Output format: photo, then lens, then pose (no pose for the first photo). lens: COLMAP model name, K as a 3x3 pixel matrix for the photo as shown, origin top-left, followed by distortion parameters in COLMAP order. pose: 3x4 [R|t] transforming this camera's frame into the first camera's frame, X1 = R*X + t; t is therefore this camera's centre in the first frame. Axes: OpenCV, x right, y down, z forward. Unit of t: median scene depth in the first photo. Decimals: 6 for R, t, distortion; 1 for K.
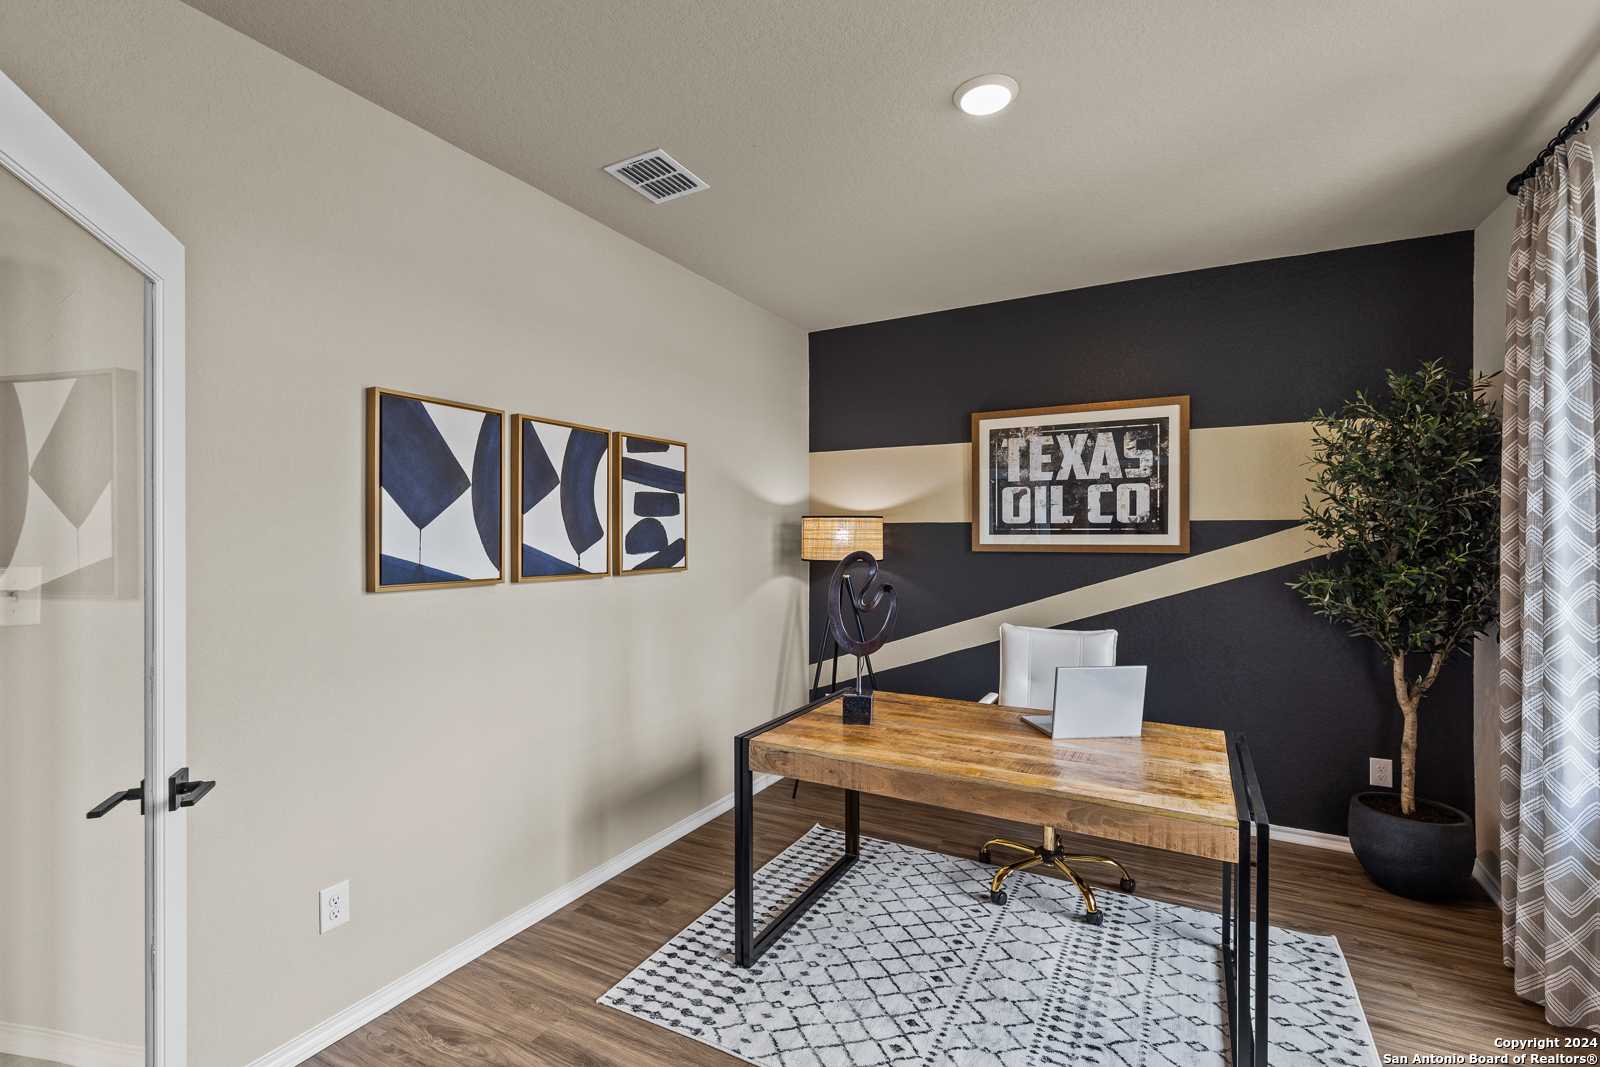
lens RADIAL K [[728.6, 0, 802.8], [0, 728.6, 535.1], [0, 0, 1]] dist [0.002497, 0.001246]
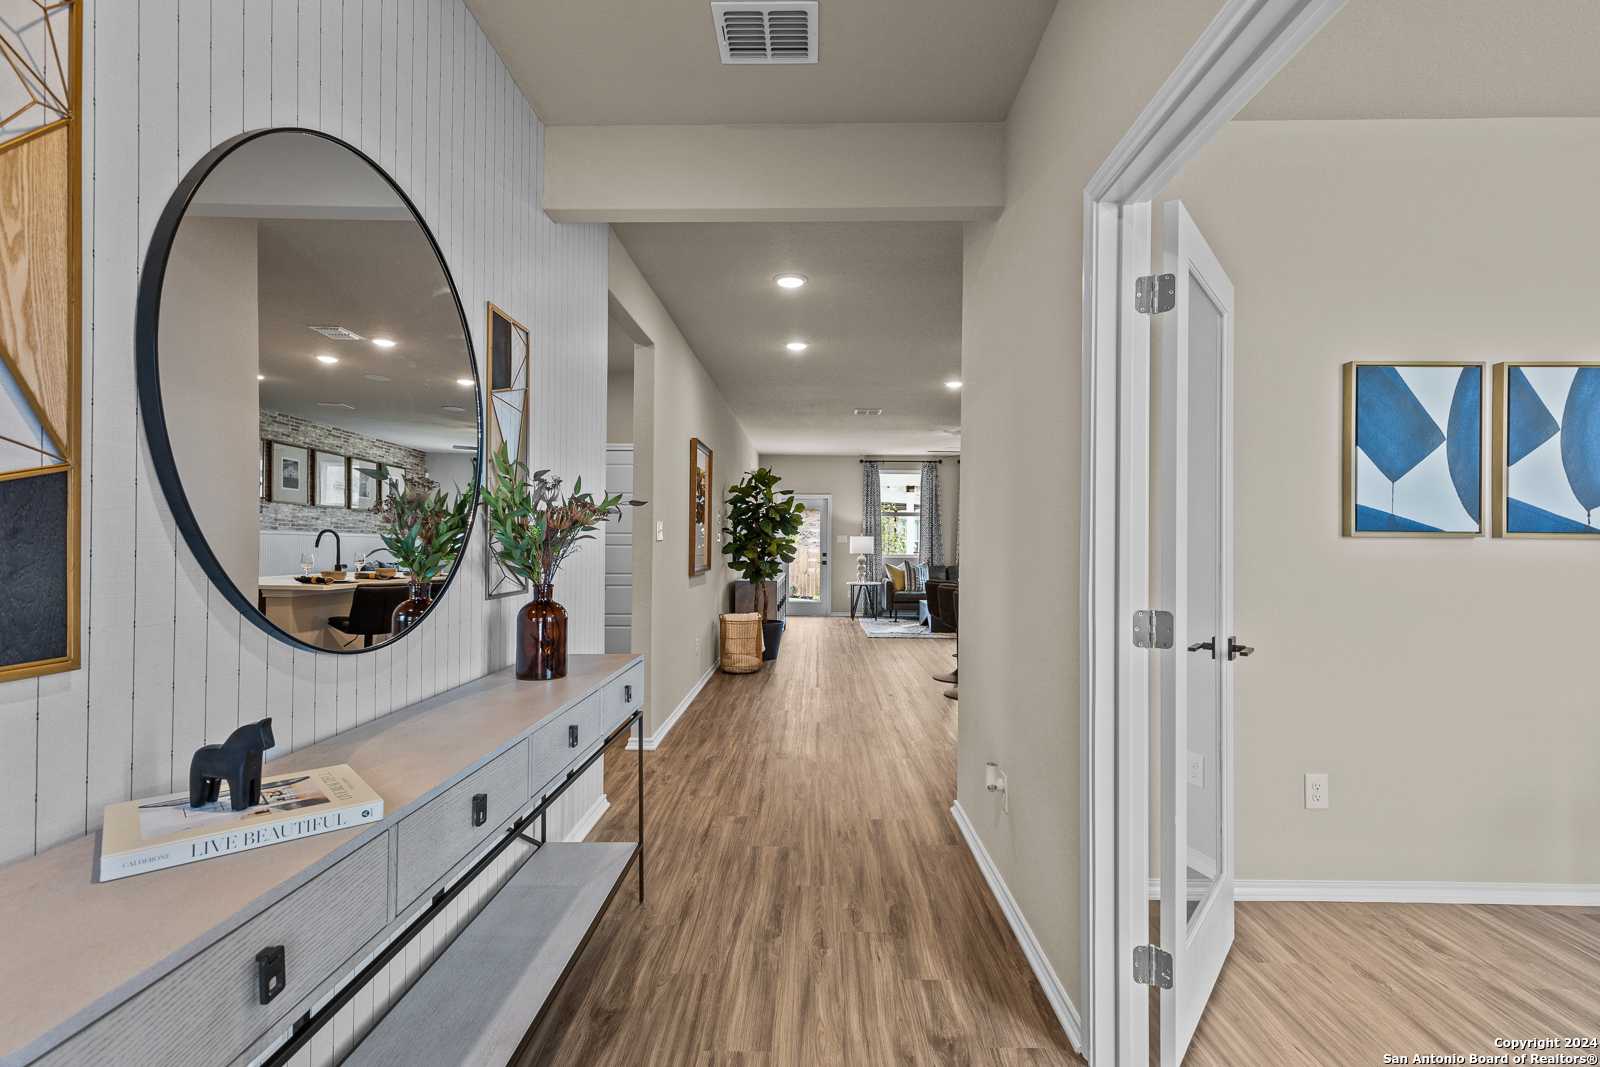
lens RADIAL K [[728.6, 0, 809.4], [0, 728.6, 537.7], [0, 0, 1]] dist [0.002497, 0.001246]
pose [[0.466677, -0.000152, -0.884428, 0.042525], [-0.002672, 0.999995, -0.001582, 0.080611], [0.884424, 0.003102, 0.466674, -0.302742]]
